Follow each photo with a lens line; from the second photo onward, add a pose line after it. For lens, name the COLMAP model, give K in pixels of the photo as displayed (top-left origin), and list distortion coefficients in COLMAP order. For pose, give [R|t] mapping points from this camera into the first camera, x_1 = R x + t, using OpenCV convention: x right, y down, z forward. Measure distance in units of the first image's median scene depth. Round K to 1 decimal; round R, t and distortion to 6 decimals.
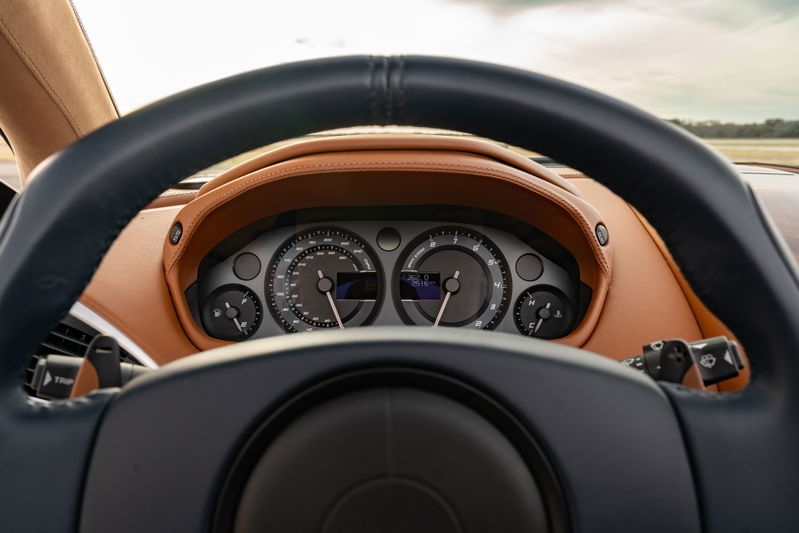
lens RADIAL K [[637.9, 0, 400.0], [0, 637.9, 254.7], [0, 0, 1]] dist [0.010716, 0.007185]
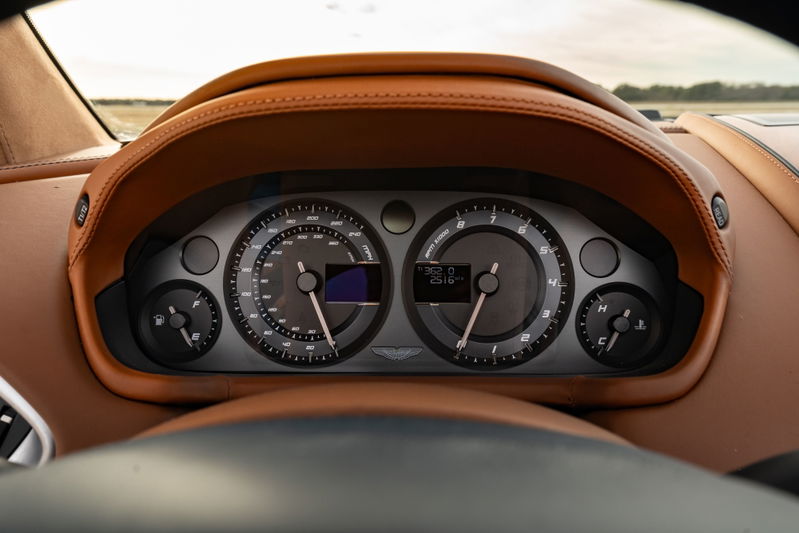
lens RADIAL K [[637.9, 0, 400.0], [0, 637.9, 254.7], [0, 0, 1]] dist [0.010716, 0.007185]
pose [[0.999012, 0.002352, -0.044389, 0.016190], [-0.000153, 0.998775, 0.049487, -0.017787], [0.044451, -0.049431, 0.997788, 0.296099]]
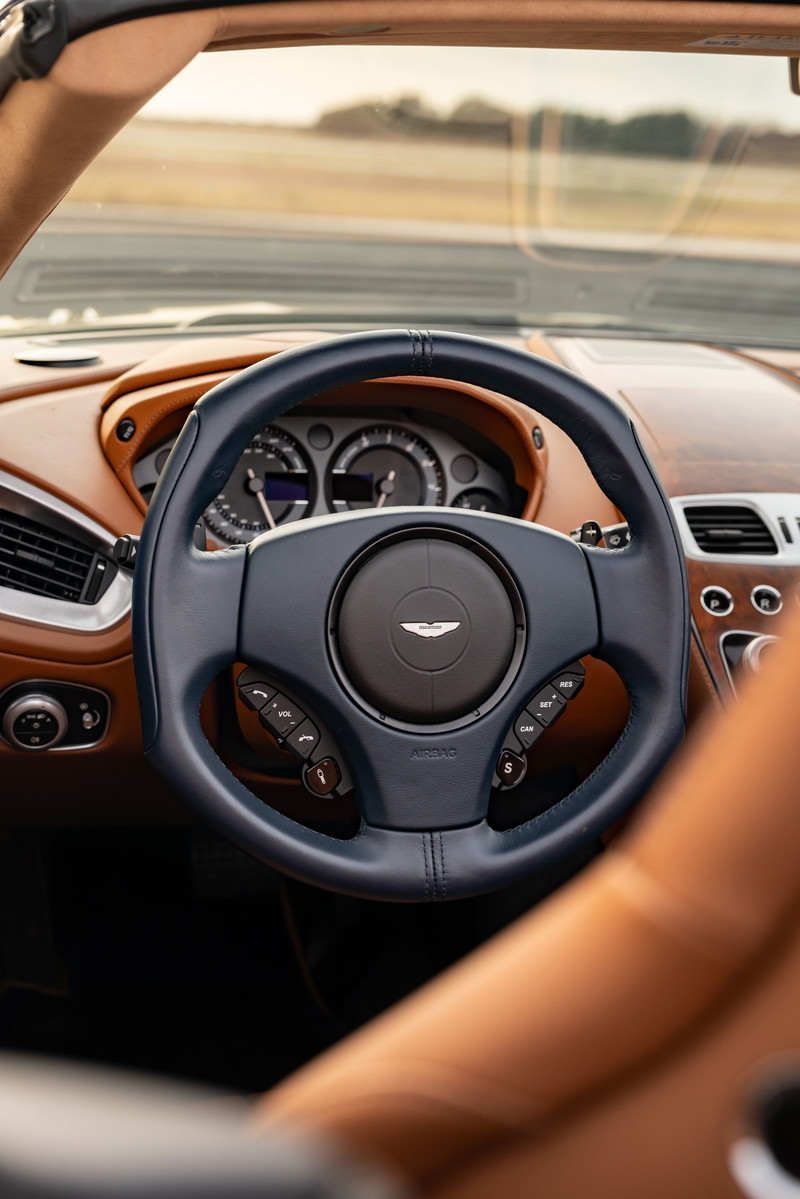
lens RADIAL K [[1740.0, 0, 400.0], [0, 1740.0, 599.5], [0, 0, 1]] dist [-0.002198, -0.006239]
pose [[0.968754, -0.006117, 0.247947, -0.543387], [-0.017442, 0.995541, 0.092706, -0.025749], [-0.247409, -0.094134, 0.964328, -1.525341]]
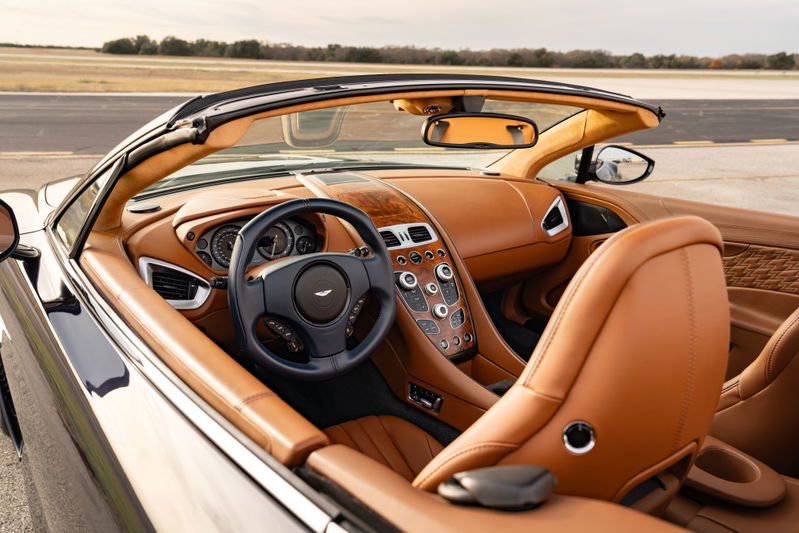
lens RADIAL K [[645.7, 0, 399.5], [0, 645.7, 266.5], [0, 0, 1]] dist [0.066867, 0.000759]
pose [[0.814023, -0.162520, 0.557632, -1.094579], [0.076504, 0.981693, 0.174431, -0.297689], [-0.575772, -0.099330, 0.811554, -1.673037]]
